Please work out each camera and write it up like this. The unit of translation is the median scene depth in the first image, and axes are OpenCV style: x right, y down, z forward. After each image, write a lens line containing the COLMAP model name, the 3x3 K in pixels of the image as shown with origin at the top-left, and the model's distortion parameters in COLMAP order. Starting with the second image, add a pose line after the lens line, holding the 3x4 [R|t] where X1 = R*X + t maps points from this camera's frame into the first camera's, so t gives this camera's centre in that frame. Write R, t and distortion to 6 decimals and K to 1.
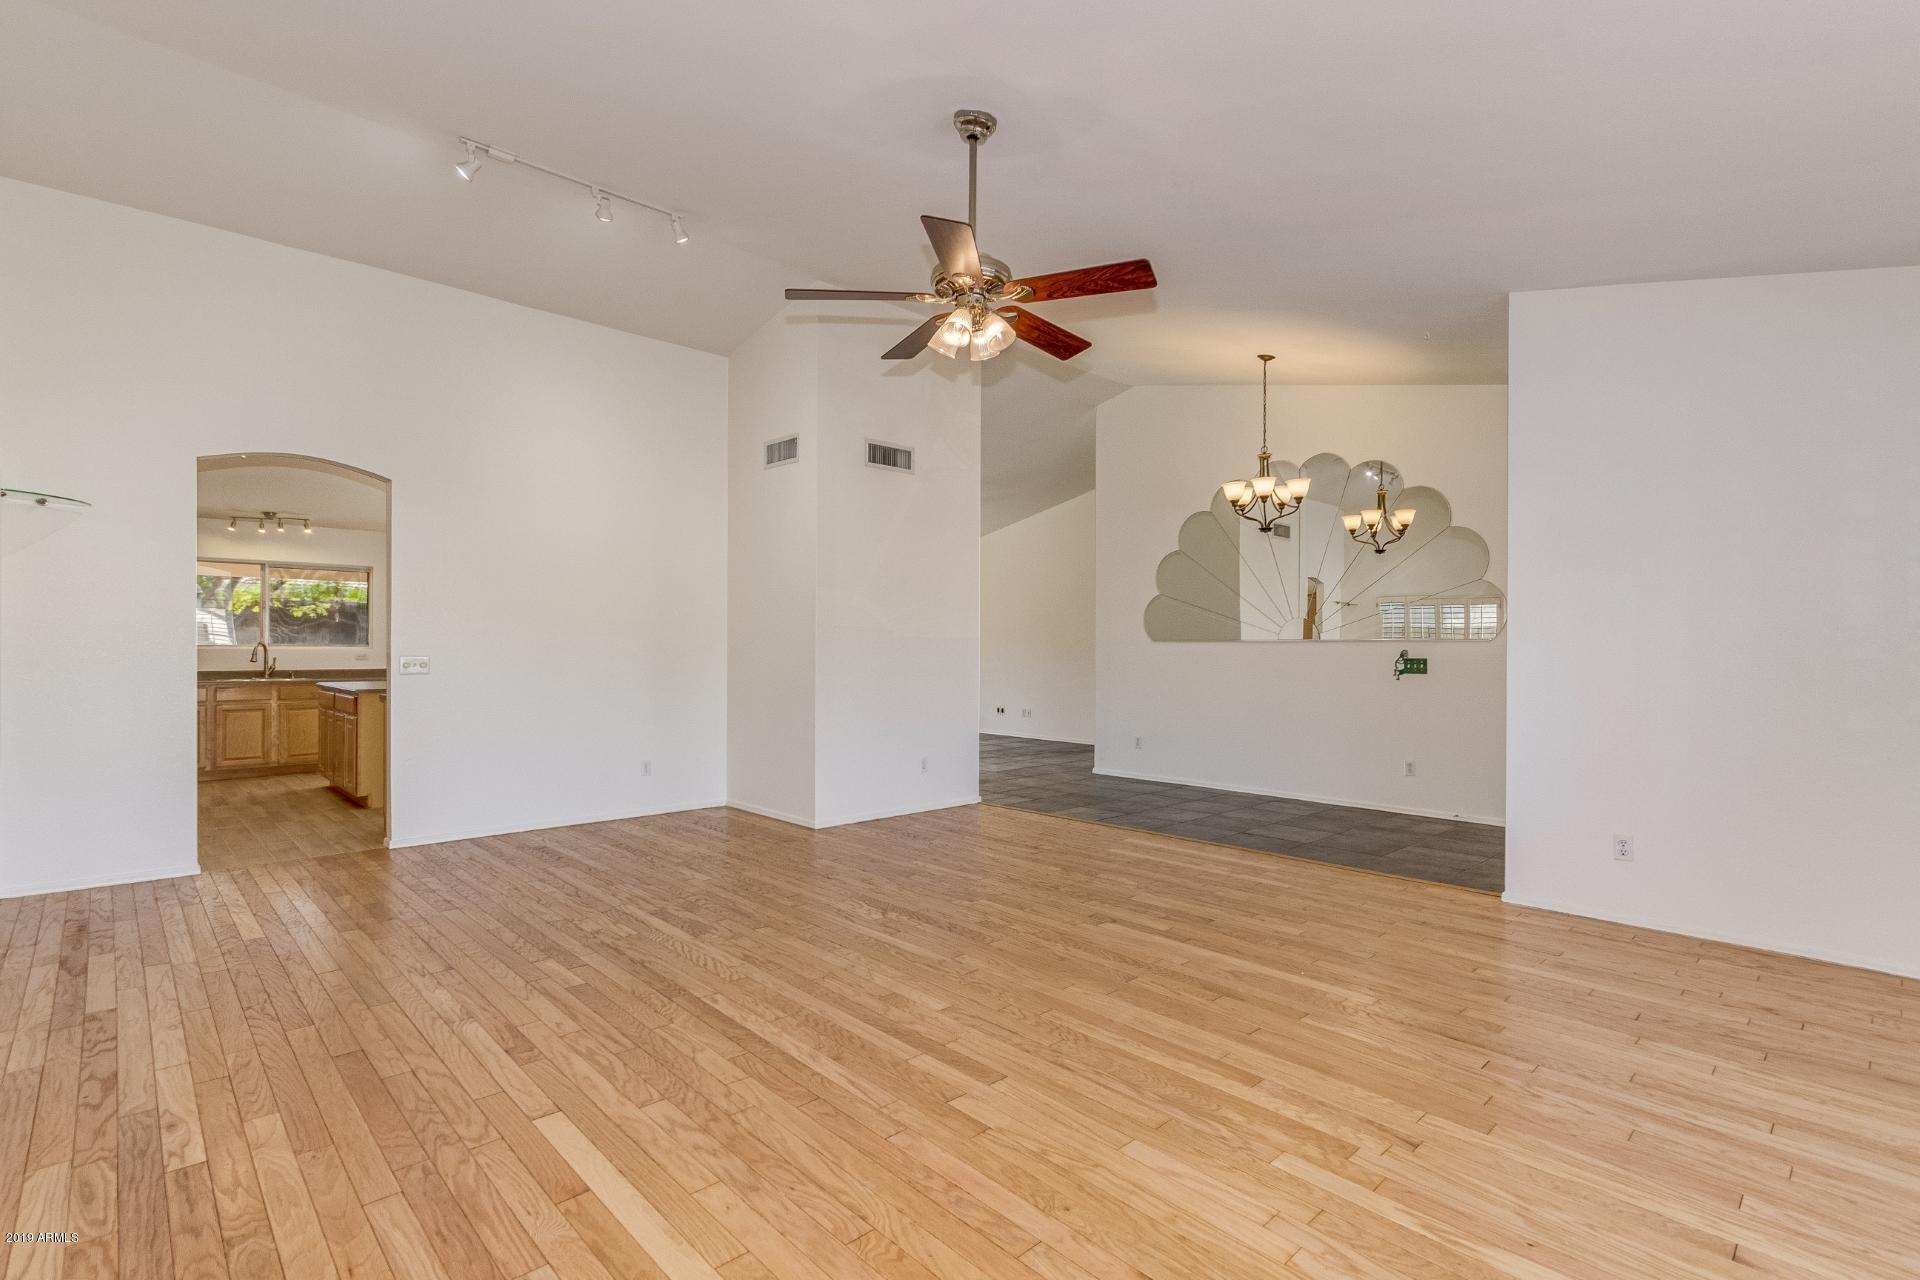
lens RADIAL K [[890.6, 0, 956.6], [0, 890.6, 653.0], [0, 0, 1]] dist [0.001188, 0.000381]
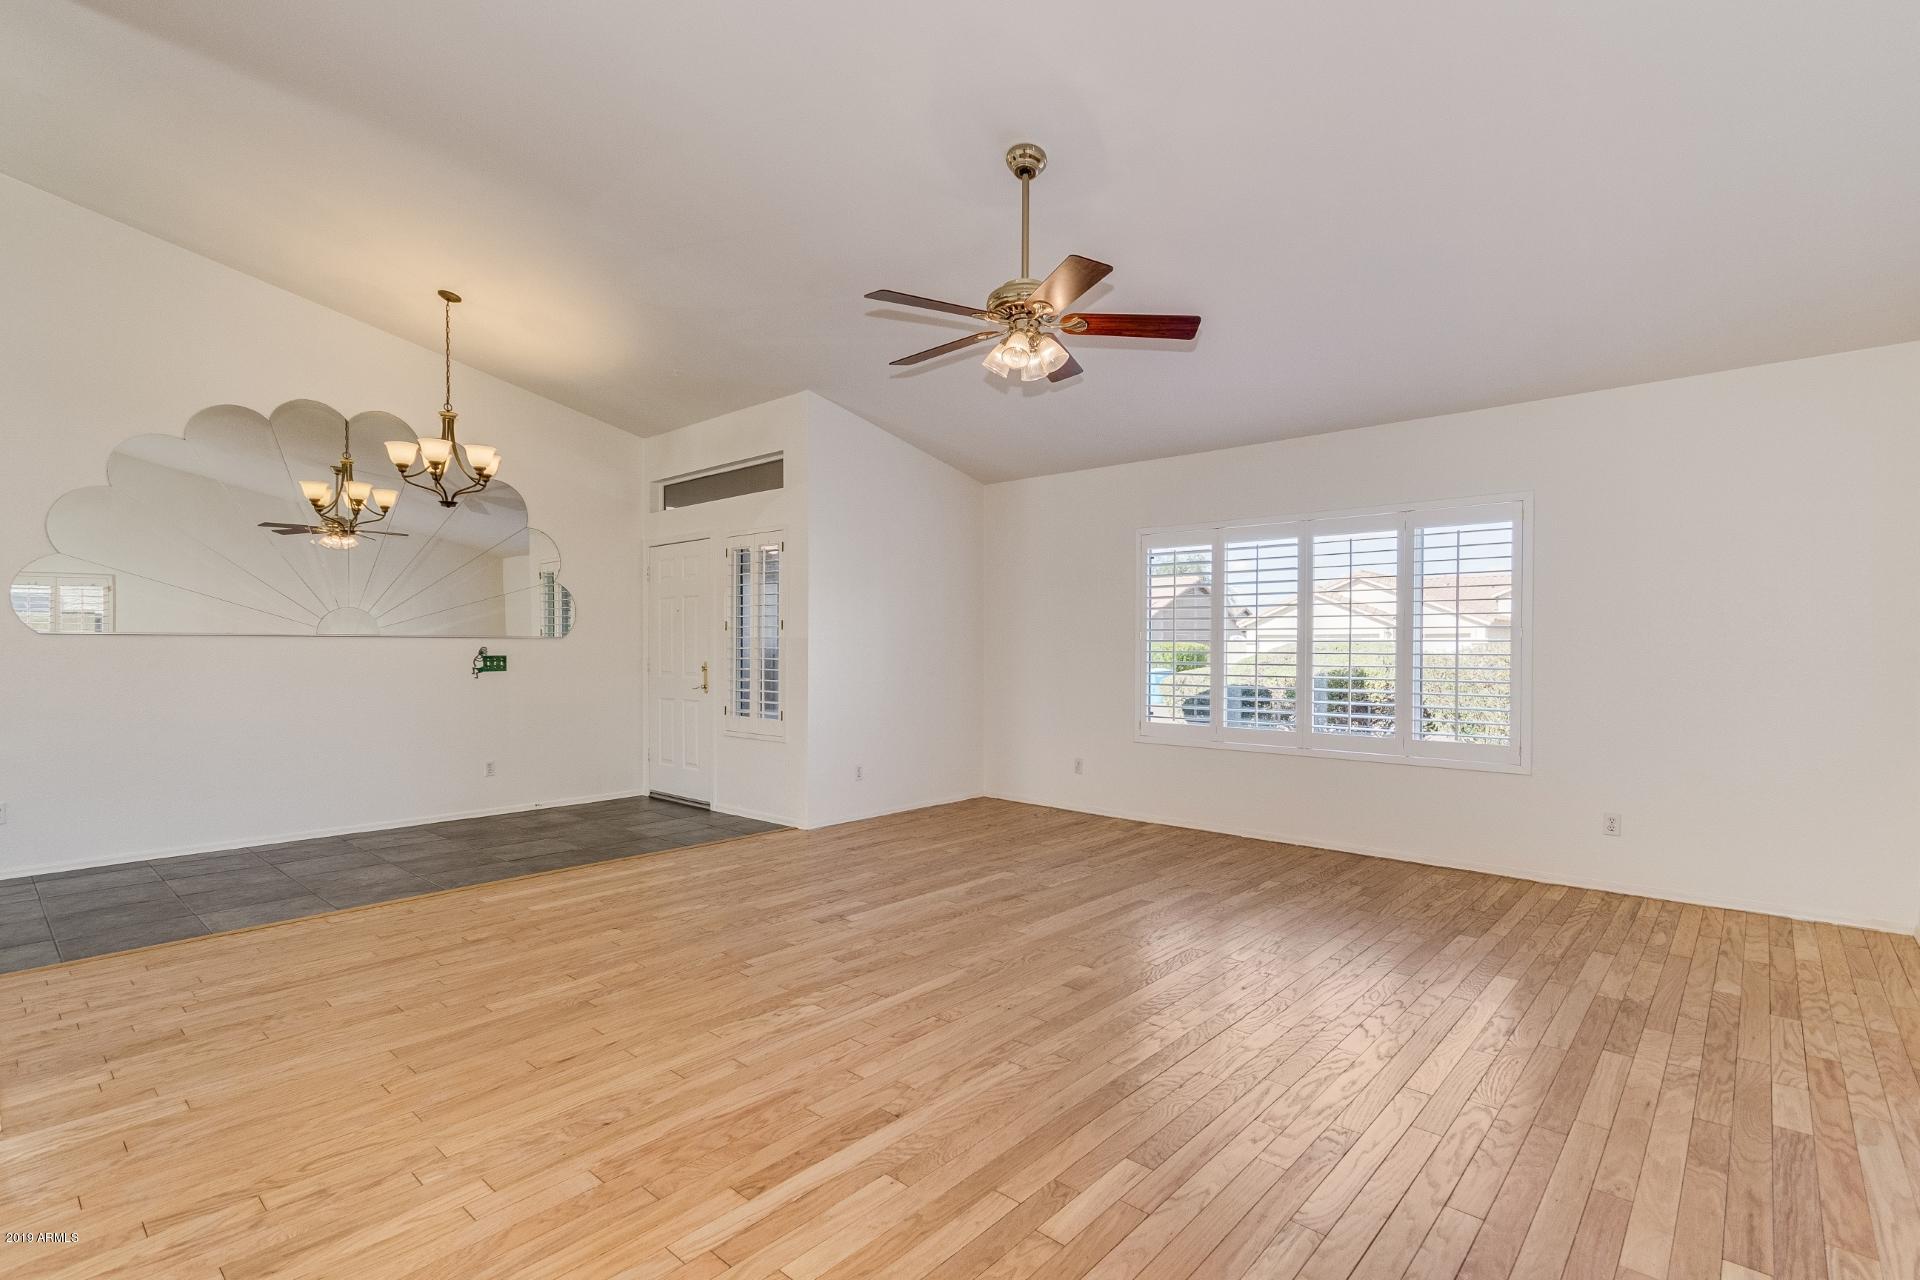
lens RADIAL K [[898.8, 0, 968.7], [0, 898.8, 646.4], [0, 0, 1]] dist [0.001628, 0.000682]
pose [[-0.089106, -0.000626, 0.996022, -1.002457], [-0.000077, 1.000000, 0.000621, -0.008554], [-0.996022, -0.000022, -0.089106, 1.102357]]
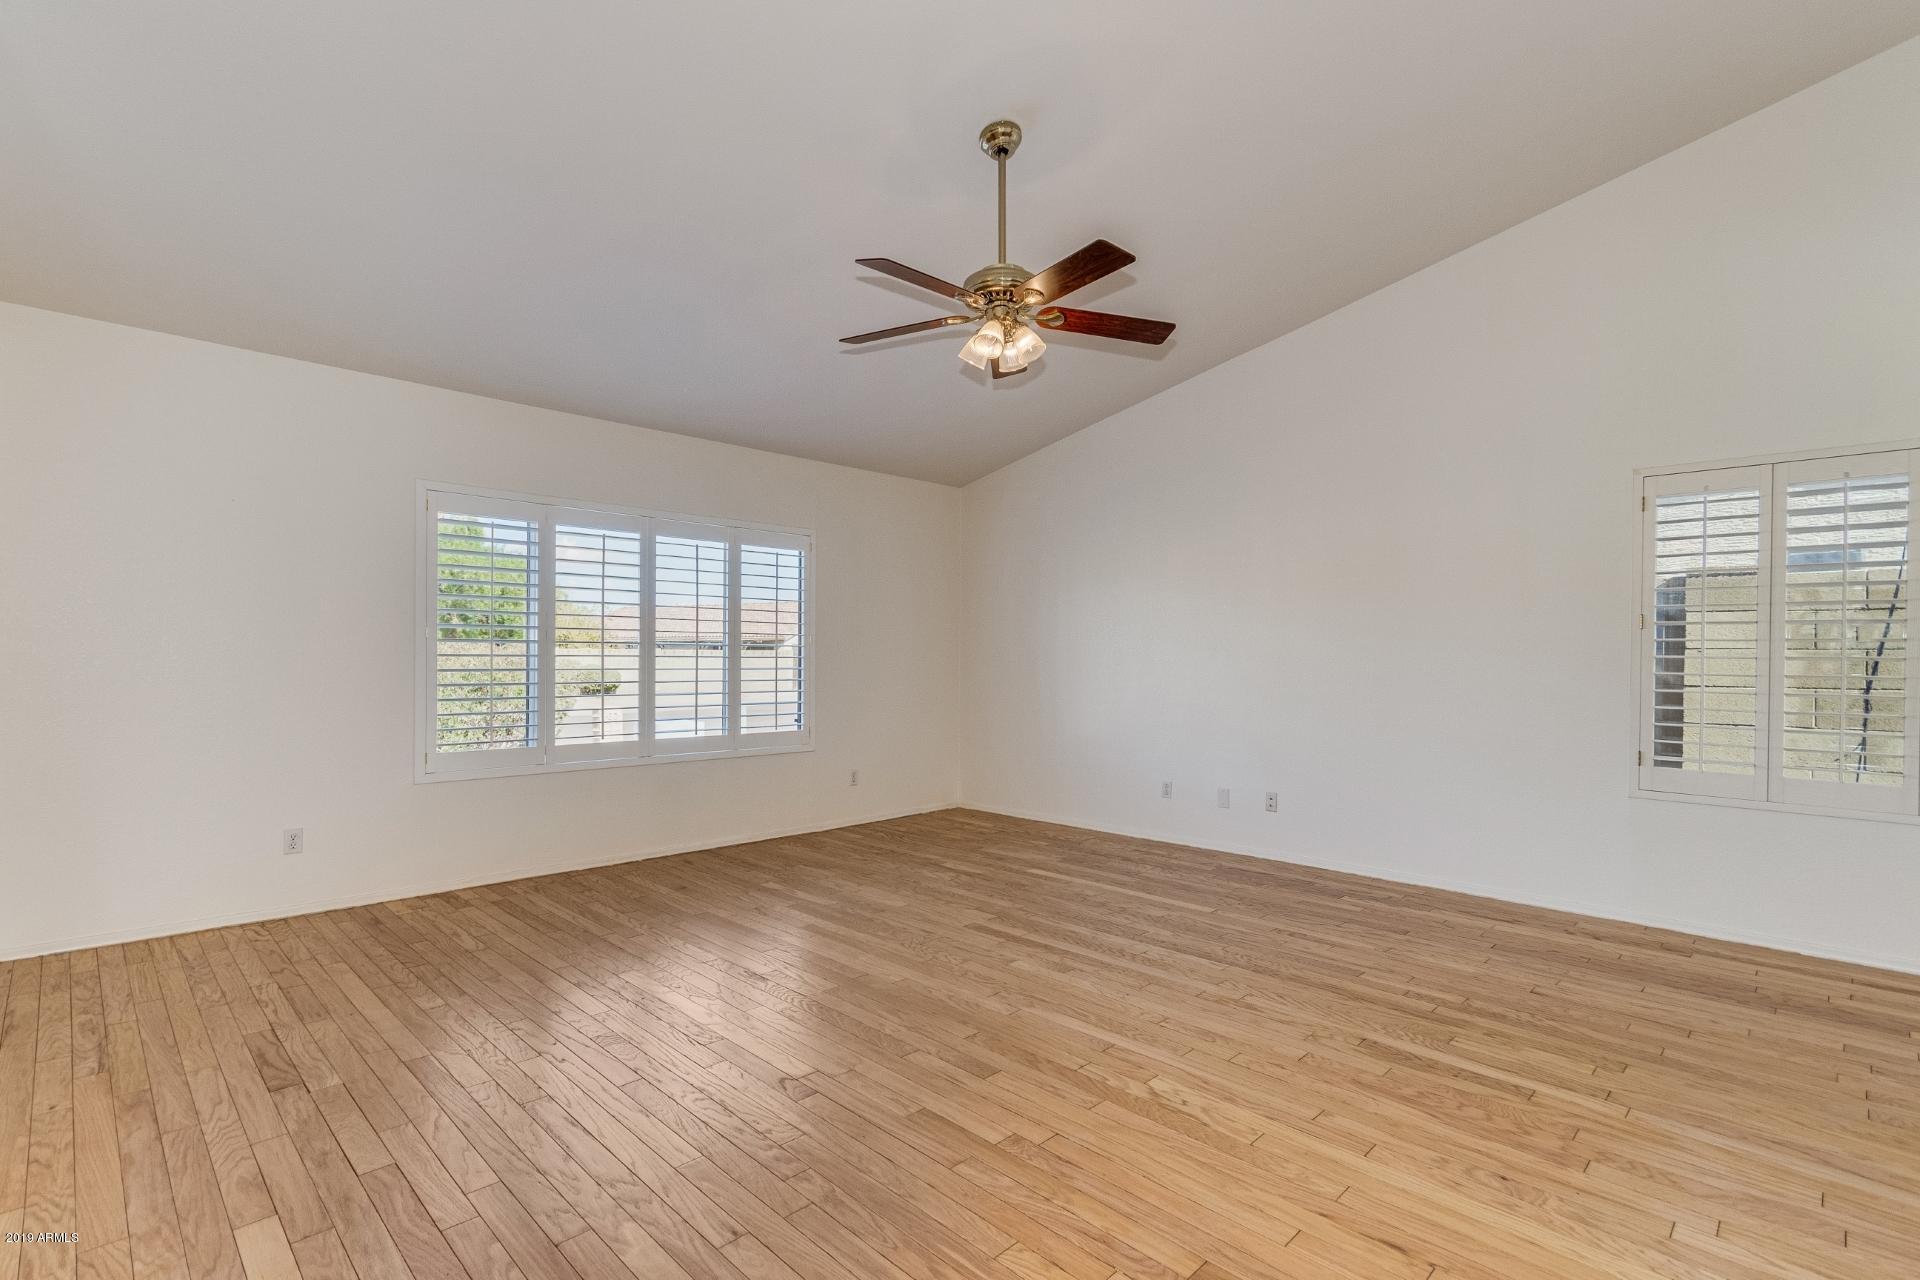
lens RADIAL K [[891.8, 0, 961.7], [0, 891.8, 654.6], [0, 0, 1]] dist [0.009457, 0.000466]
pose [[-0.999515, -0.011037, -0.029129, 0.082700], [-0.011087, 0.999937, 0.001574, -0.006460], [0.029110, 0.001897, -0.999574, 1.913949]]
